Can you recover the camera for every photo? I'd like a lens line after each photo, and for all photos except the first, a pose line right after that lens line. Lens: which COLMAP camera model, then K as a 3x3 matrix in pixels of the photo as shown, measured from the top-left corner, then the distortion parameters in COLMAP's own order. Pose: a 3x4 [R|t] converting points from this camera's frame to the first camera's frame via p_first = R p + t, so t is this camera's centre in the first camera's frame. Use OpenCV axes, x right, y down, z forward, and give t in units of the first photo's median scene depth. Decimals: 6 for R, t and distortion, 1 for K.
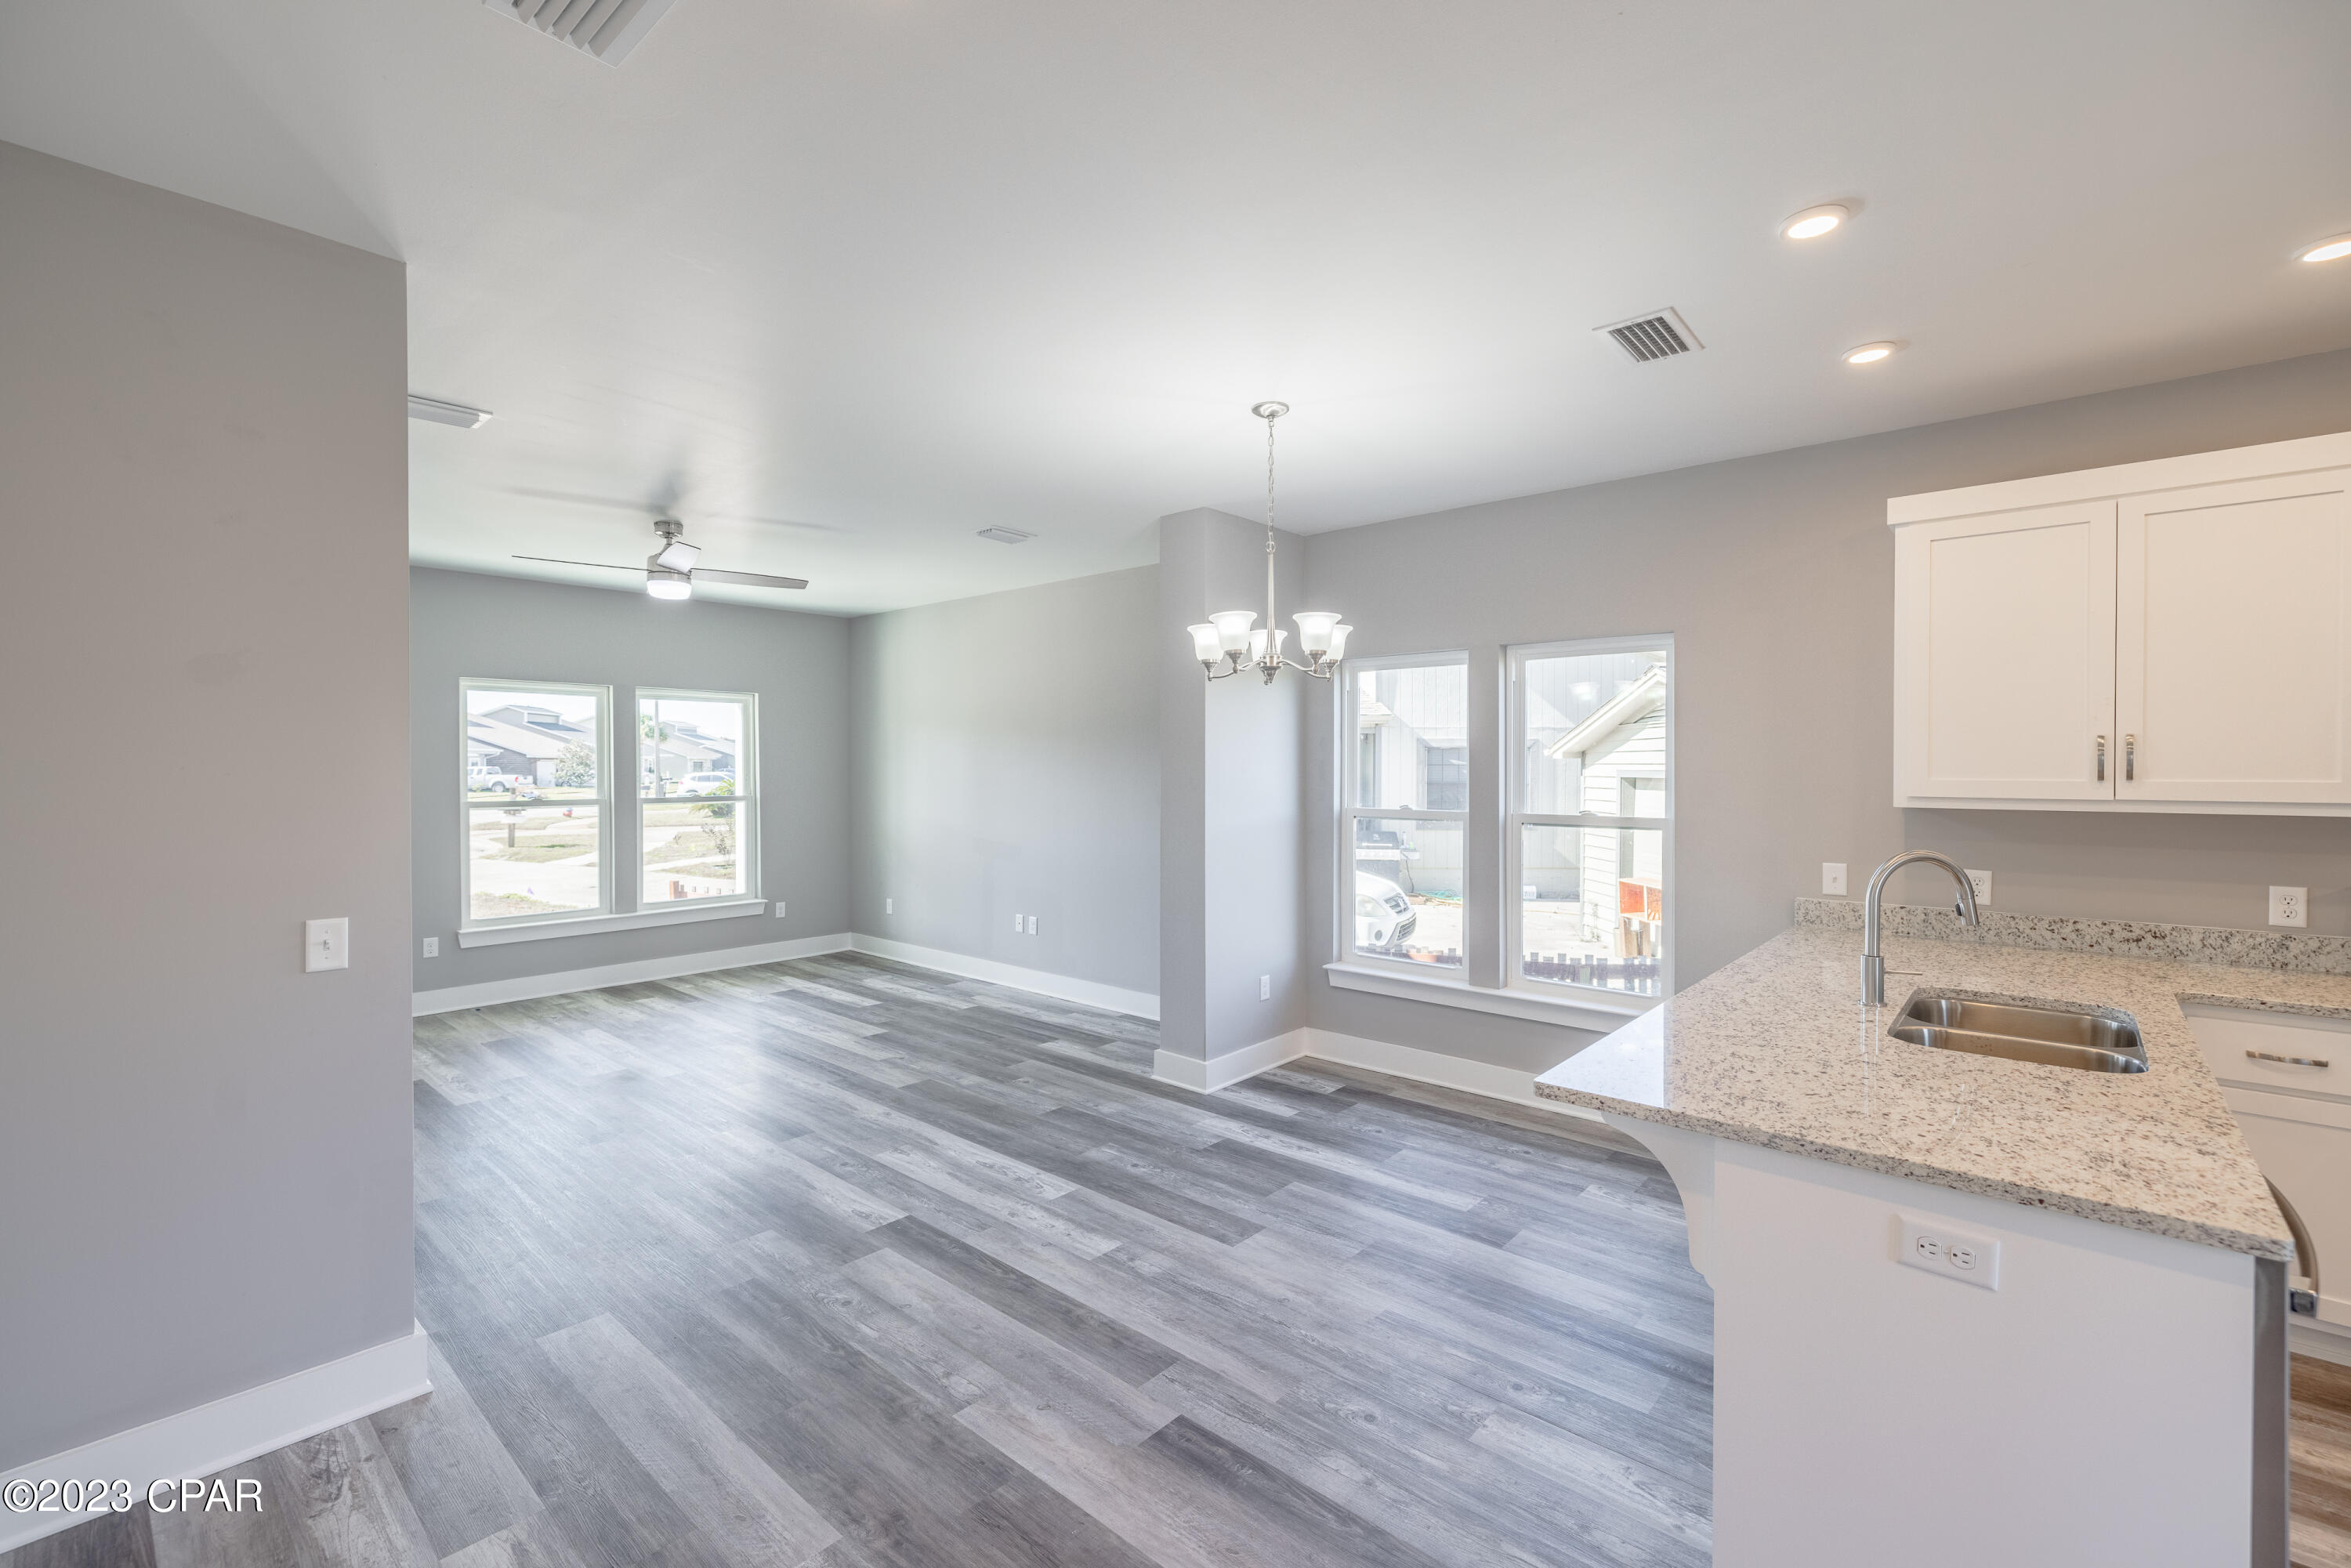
lens RADIAL K [[1004.6, 0, 1180.3], [0, 1004.6, 777.5], [0, 0, 1]] dist [0.000902, 0.000085]
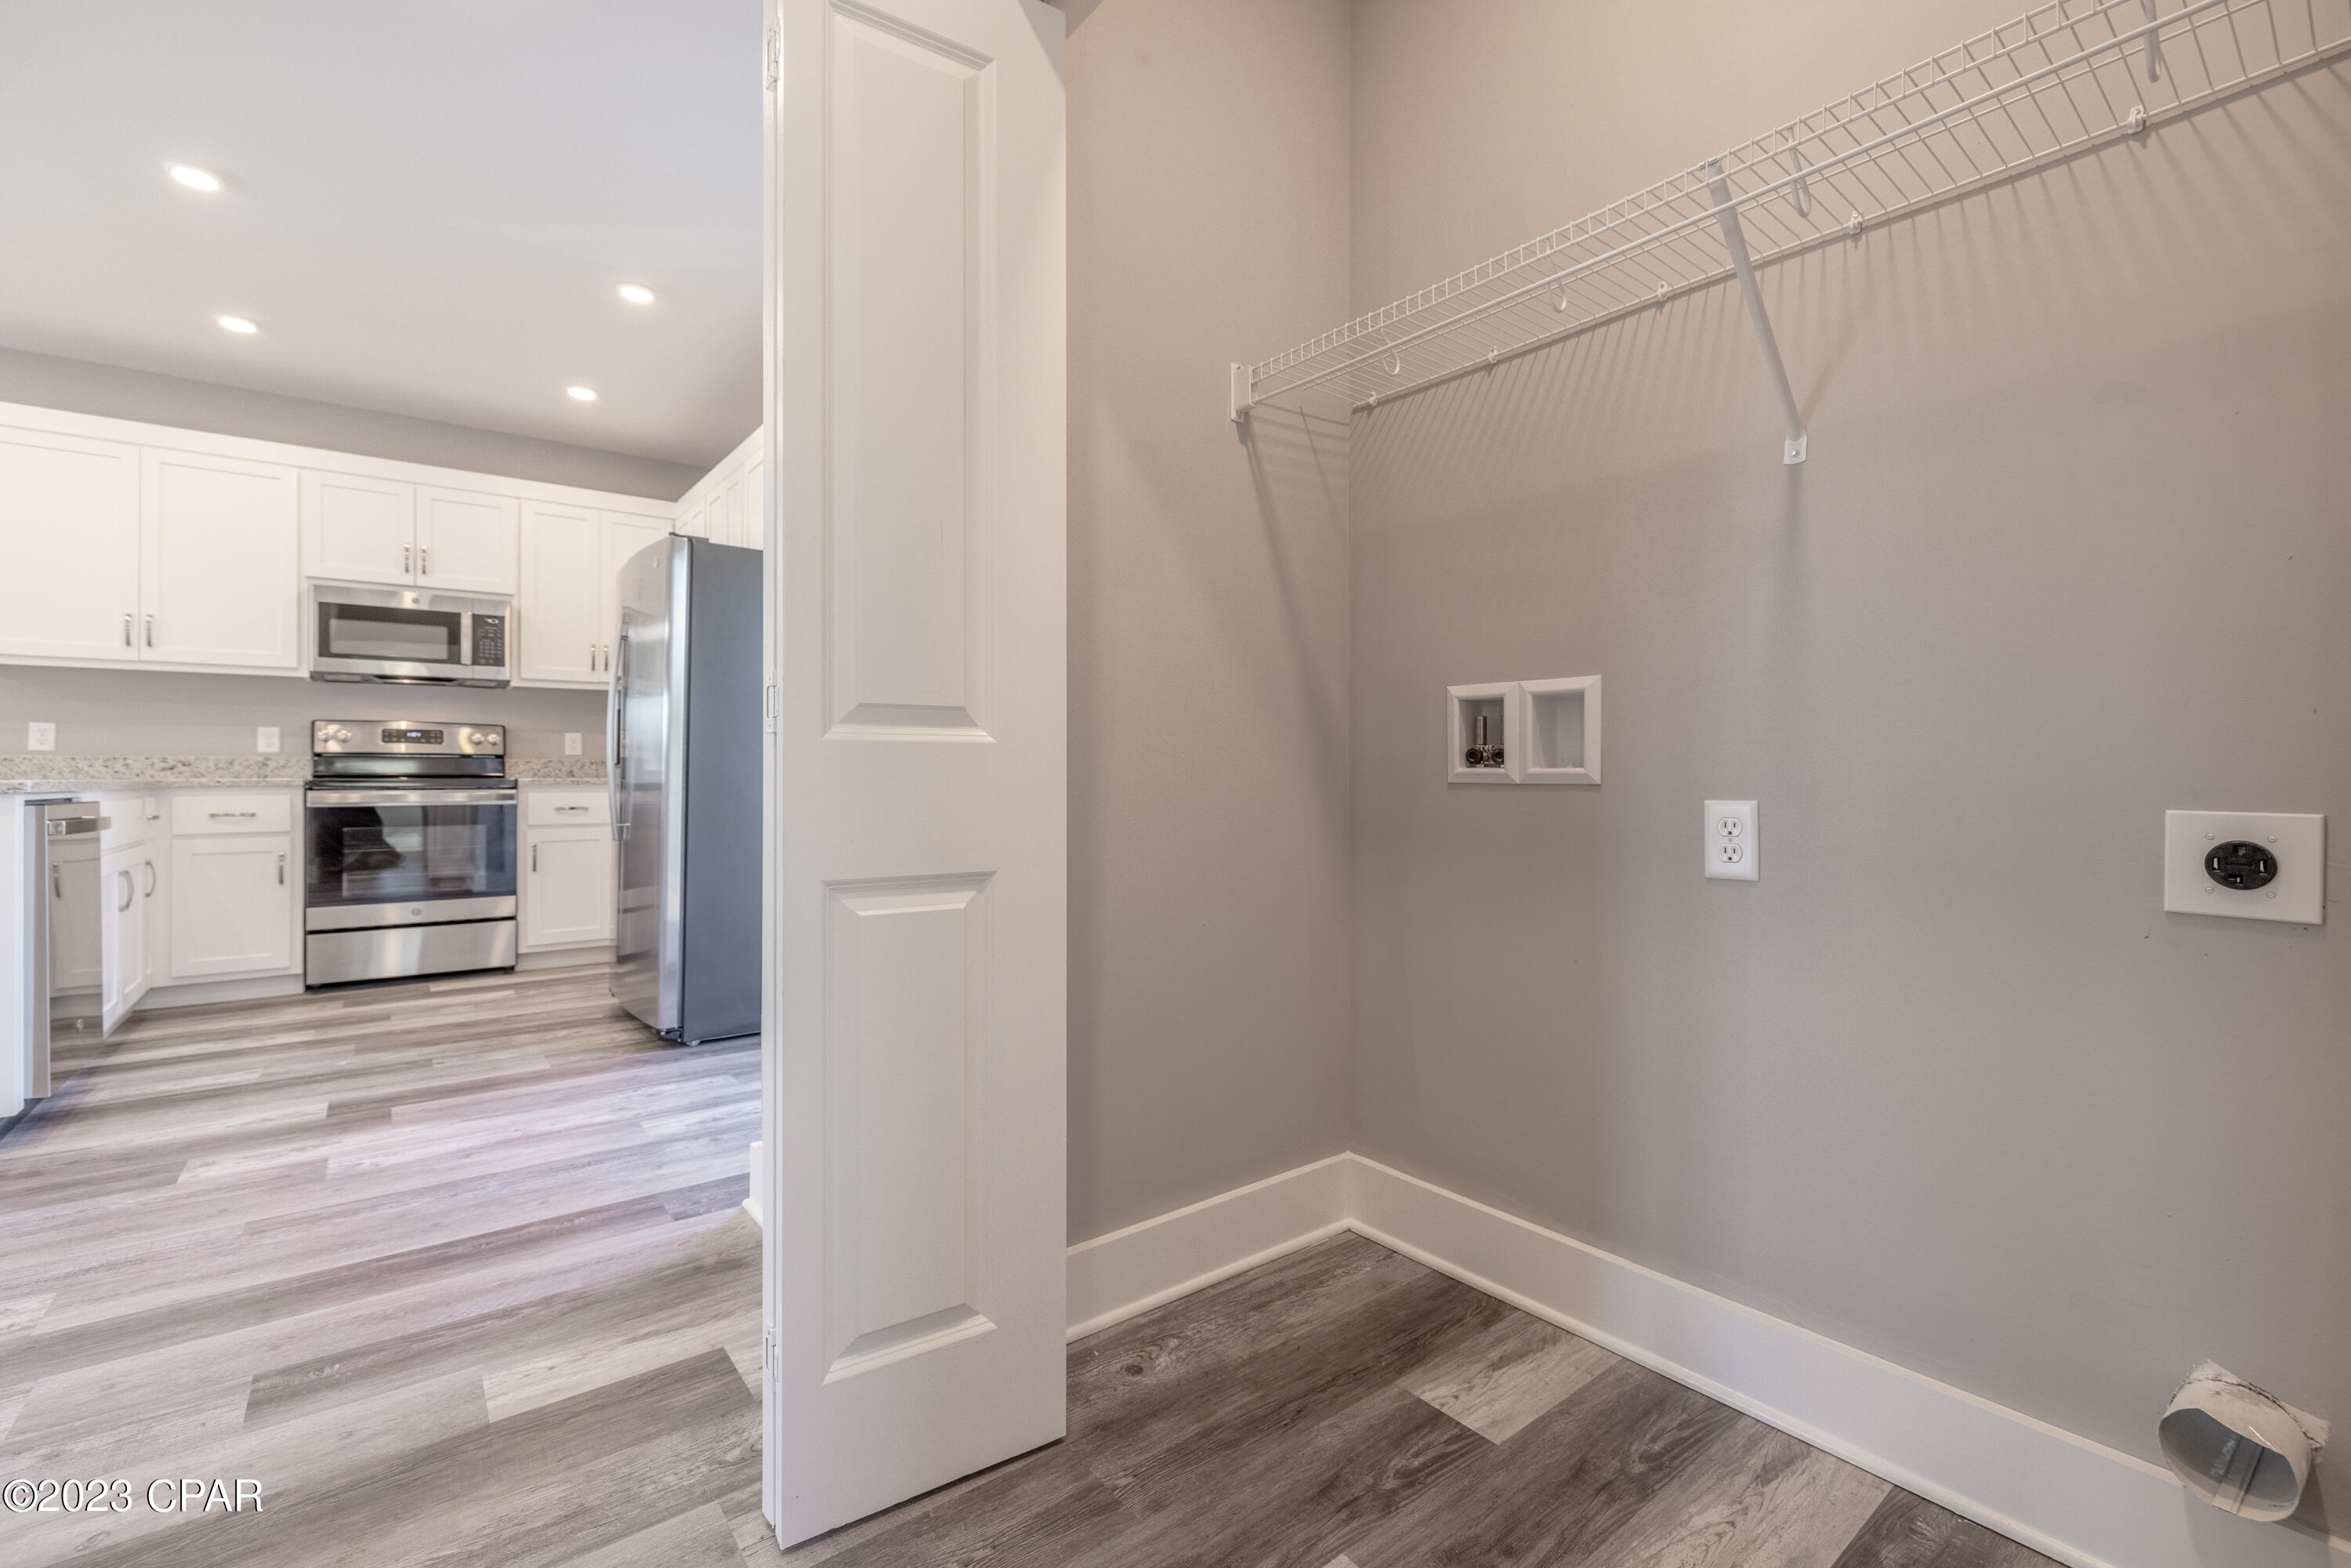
lens RADIAL K [[1004.6, 0, 1162.0], [0, 1004.6, 780.2], [0, 0, 1]] dist [0.000902, 0.000085]
pose [[0.192839, -0.000808, 0.981230, -0.111915], [0.014947, 0.999886, -0.002114, 0.141713], [-0.981117, 0.015074, 0.192829, -0.440624]]
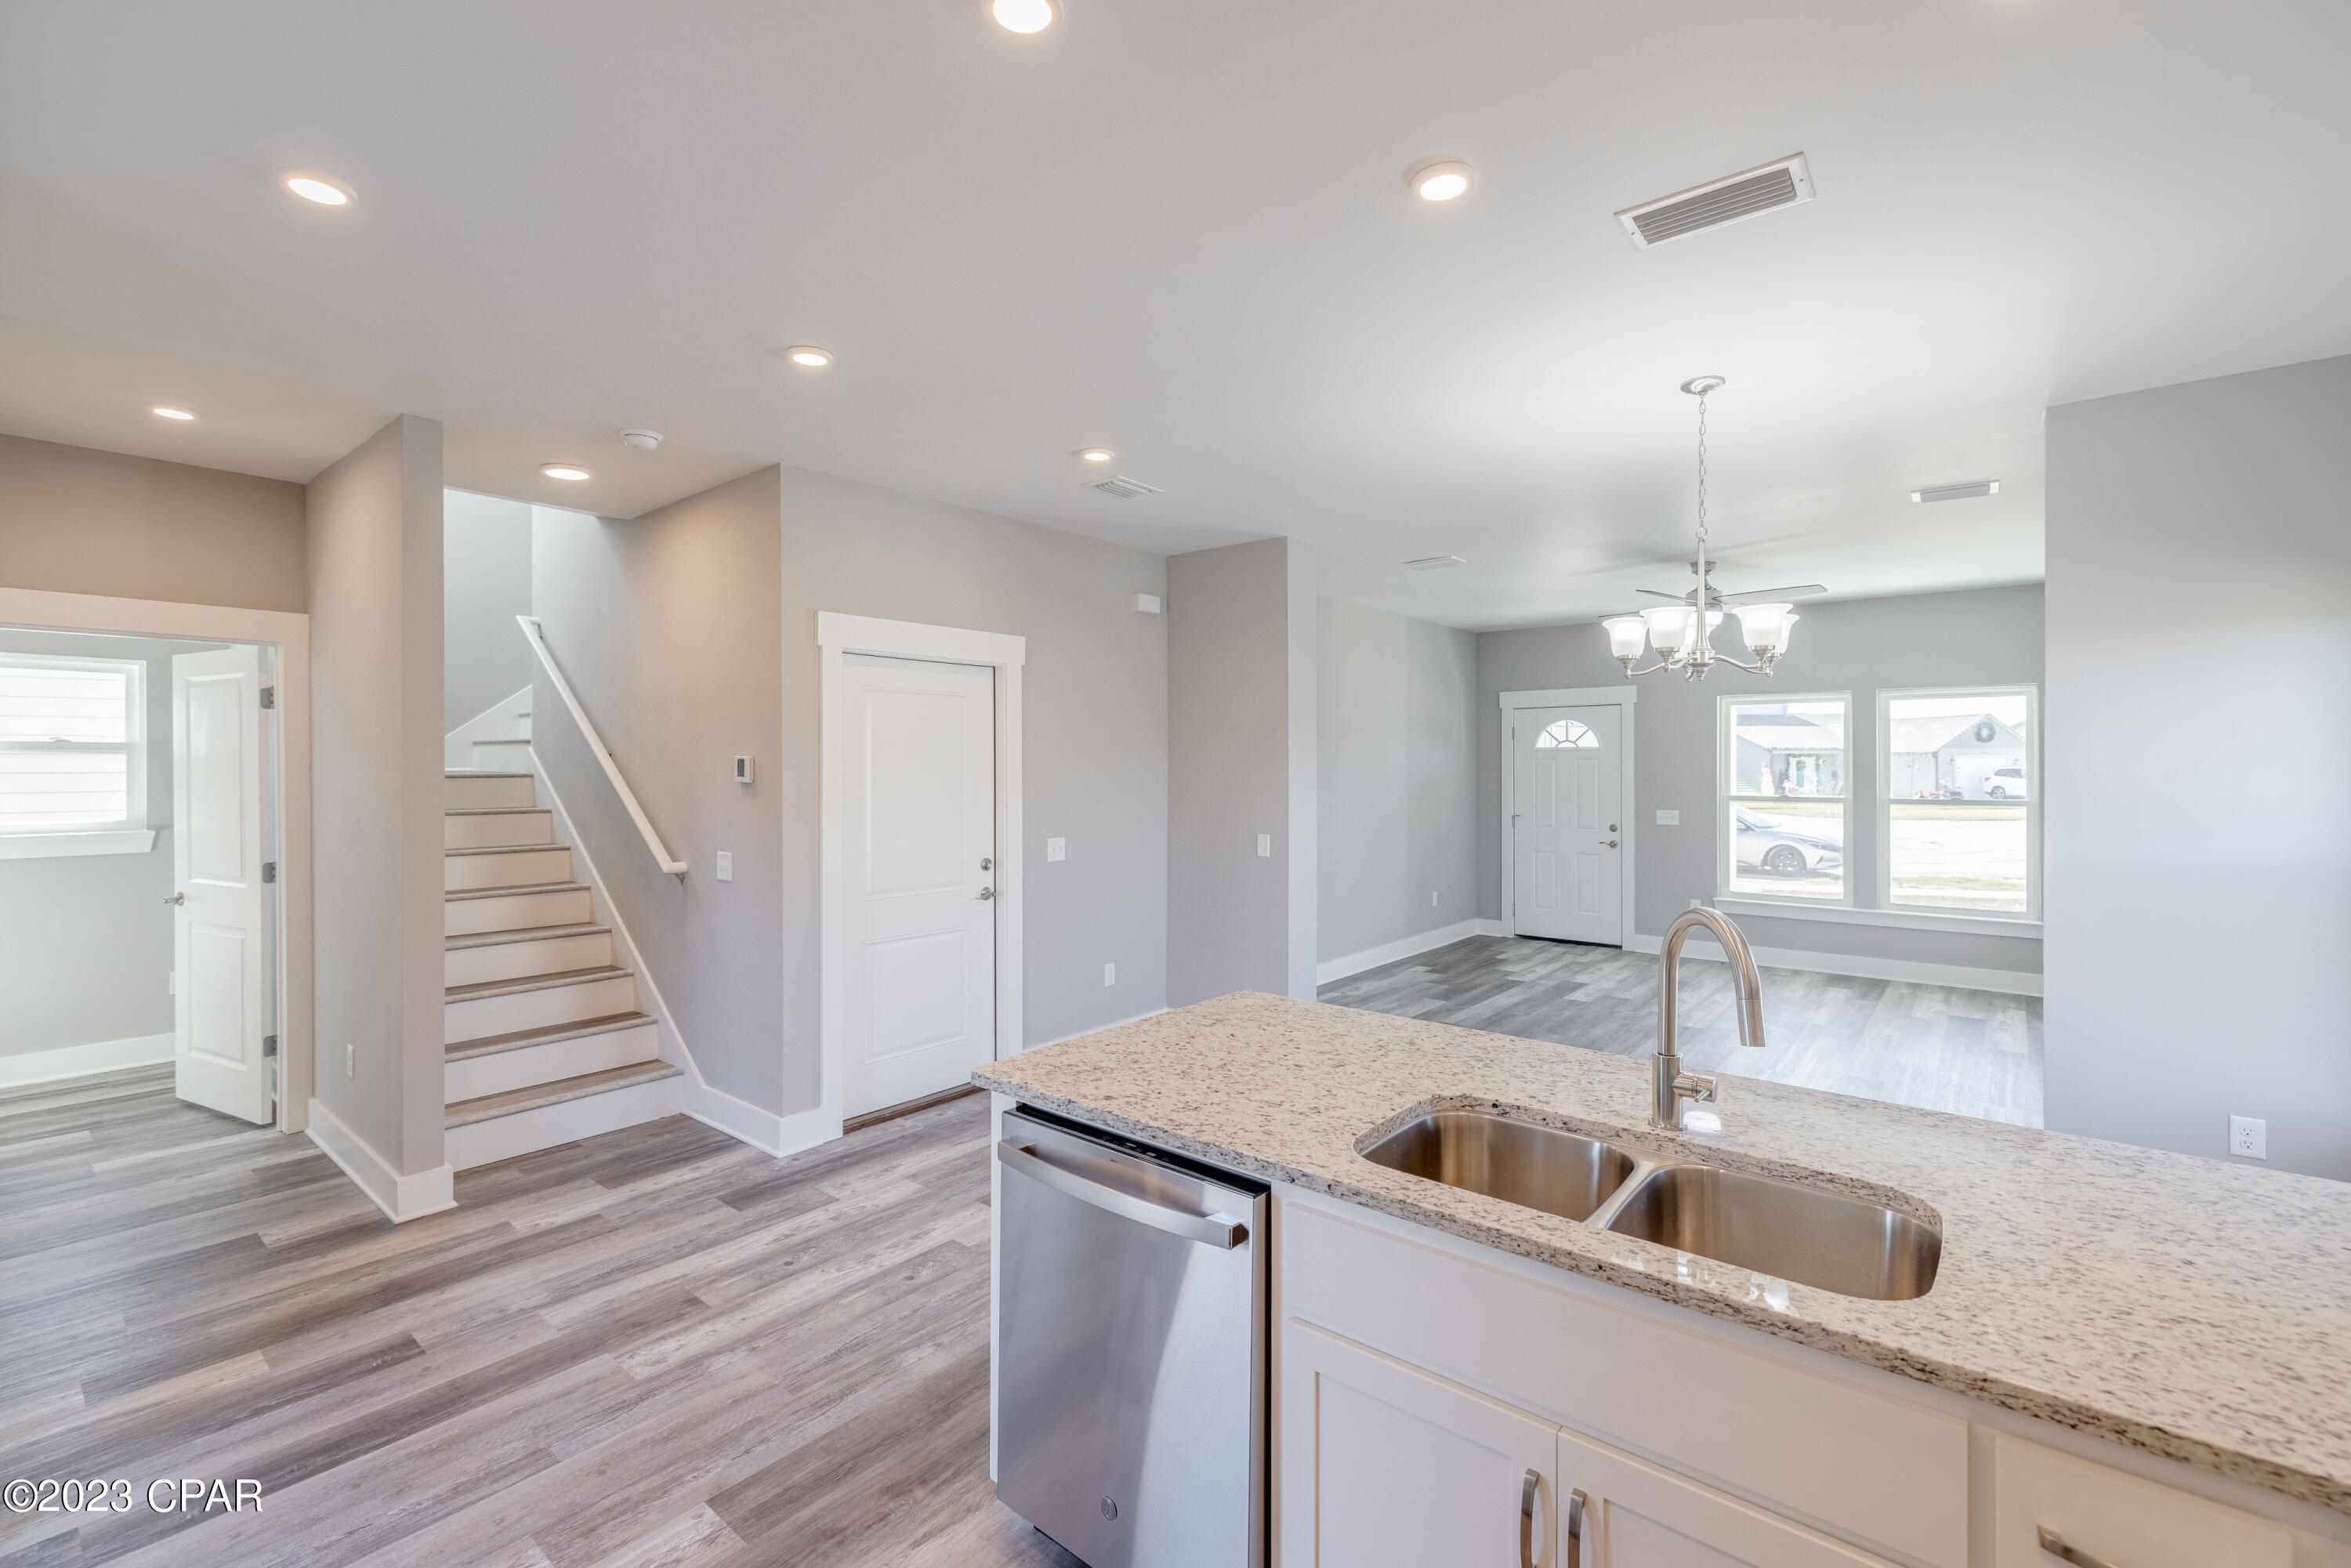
lens RADIAL K [[1004.6, 0, 1136.7], [0, 1004.6, 759.0], [0, 0, 1]] dist [0.000902, 0.000085]
pose [[0.007197, -0.008099, -0.999941, 0.777800], [-0.008396, 0.999931, -0.008159, -0.006146], [0.999939, 0.008454, 0.007129, 0.359994]]
